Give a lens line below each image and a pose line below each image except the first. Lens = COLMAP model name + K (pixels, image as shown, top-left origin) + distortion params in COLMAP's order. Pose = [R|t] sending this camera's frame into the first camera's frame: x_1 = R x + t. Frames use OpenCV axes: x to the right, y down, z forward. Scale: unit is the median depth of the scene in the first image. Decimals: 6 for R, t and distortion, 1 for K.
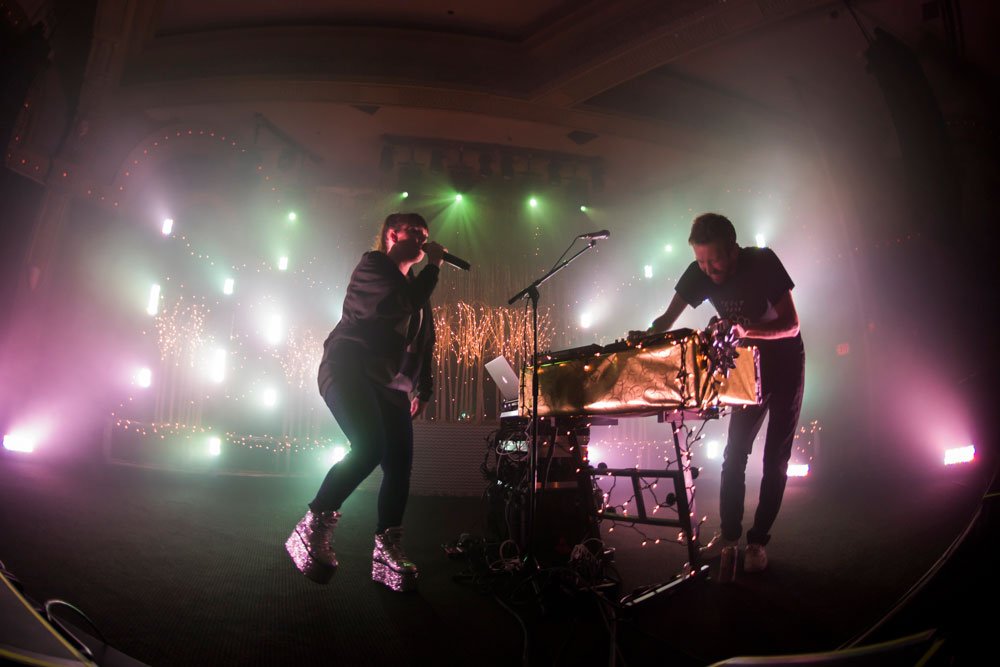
lens RADIAL K [[828.8, 0, 500.0], [0, 828.8, 333.5], [0, 0, 1]] dist [-0.021701, -0.006076]
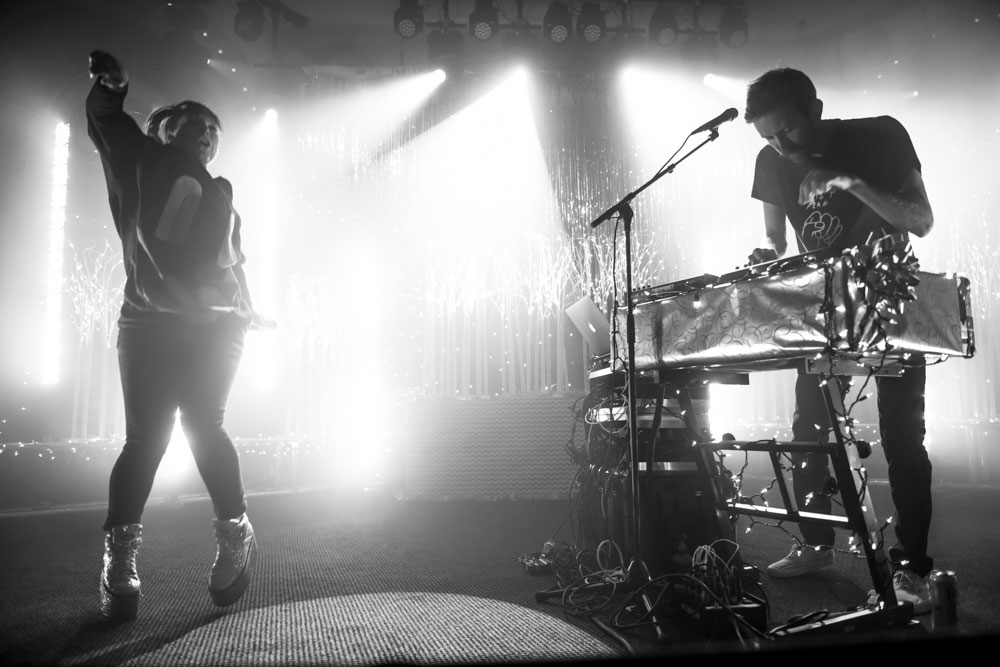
lens RADIAL K [[828.8, 0, 500.0], [0, 828.8, 333.5], [0, 0, 1]] dist [-0.021701, -0.006076]
pose [[0.994852, -0.047676, -0.089421, -0.010720], [0.056263, 0.993779, 0.096108, -0.017331], [0.084283, -0.100645, 0.991346, 0.240904]]
